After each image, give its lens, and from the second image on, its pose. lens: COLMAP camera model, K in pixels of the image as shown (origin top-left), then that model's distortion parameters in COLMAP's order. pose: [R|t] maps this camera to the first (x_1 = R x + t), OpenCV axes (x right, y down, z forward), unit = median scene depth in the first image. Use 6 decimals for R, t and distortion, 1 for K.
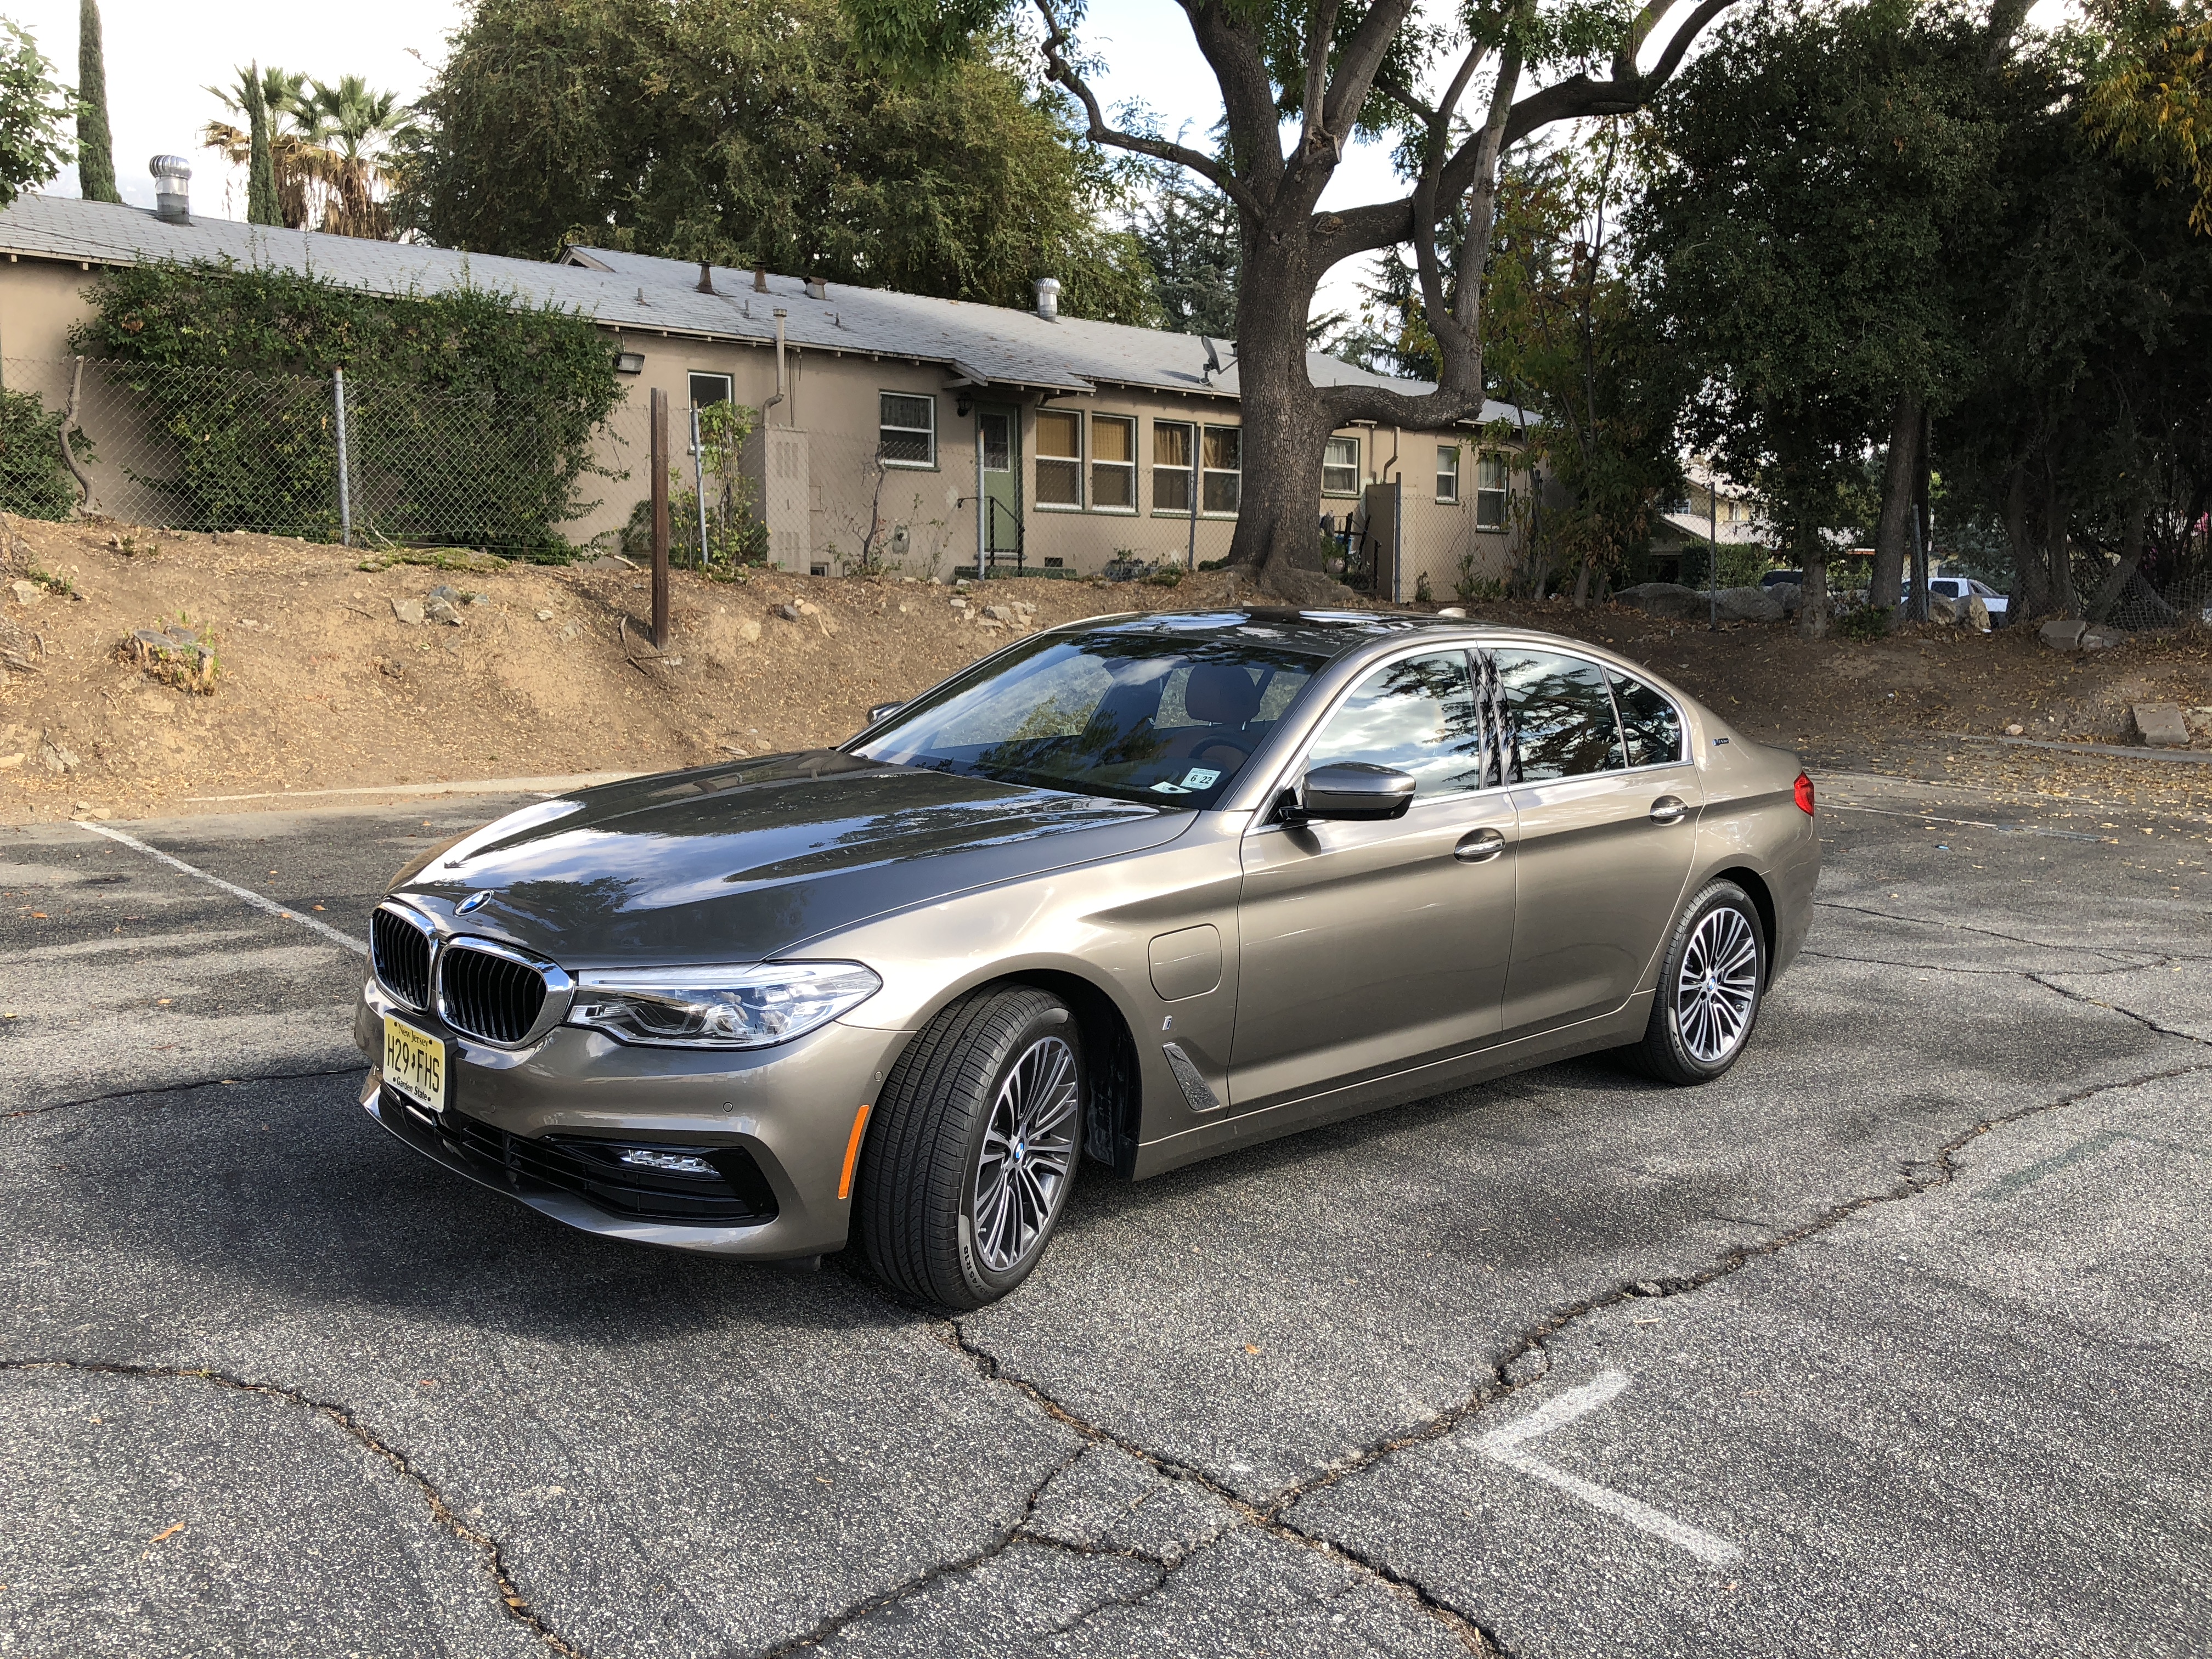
lens RADIAL K [[1800.0, 0, 1104.2], [0, 1800.0, 831.9], [0, 0, 1]] dist [0.014103, -0.000948]
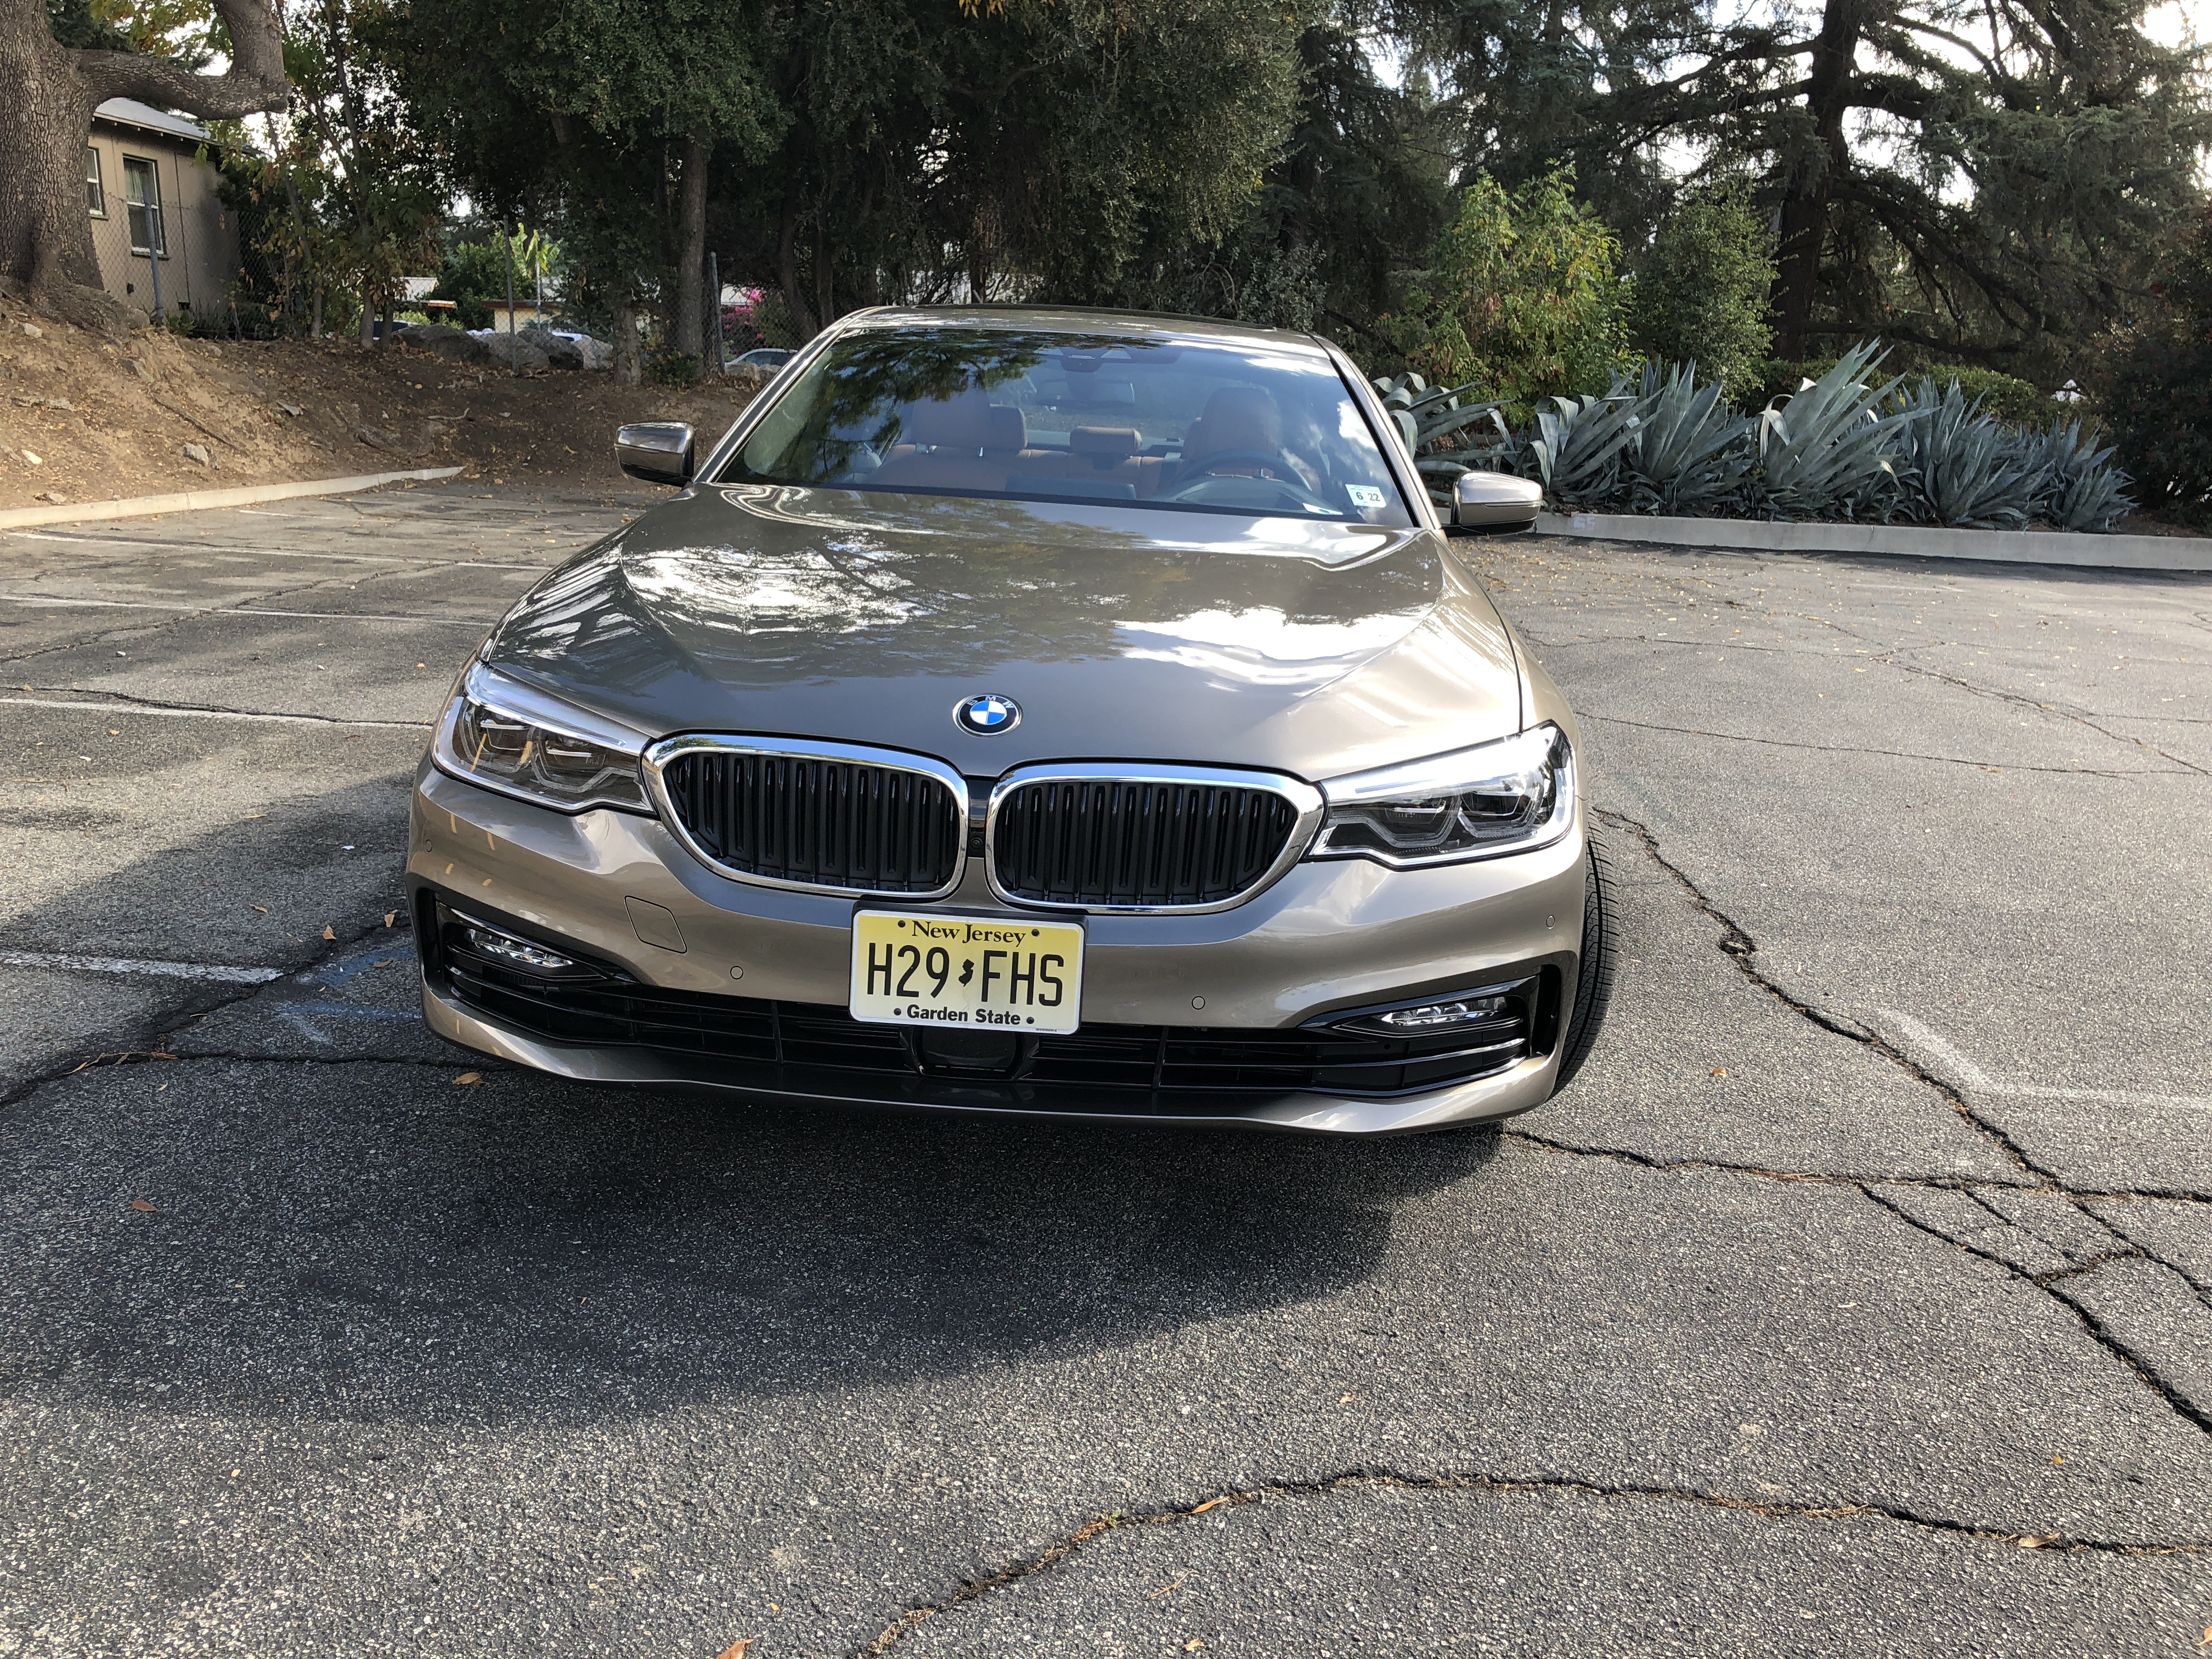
lens RADIAL K [[1800.0, 0, 1105.3], [0, 1800.0, 825.7], [0, 0, 1]] dist [0.014103, -0.000948]
pose [[0.715236, -0.155581, 0.681346, -0.160462], [0.068567, 0.985825, 0.153129, -0.003145], [-0.695511, -0.062805, 0.715765, 0.109519]]
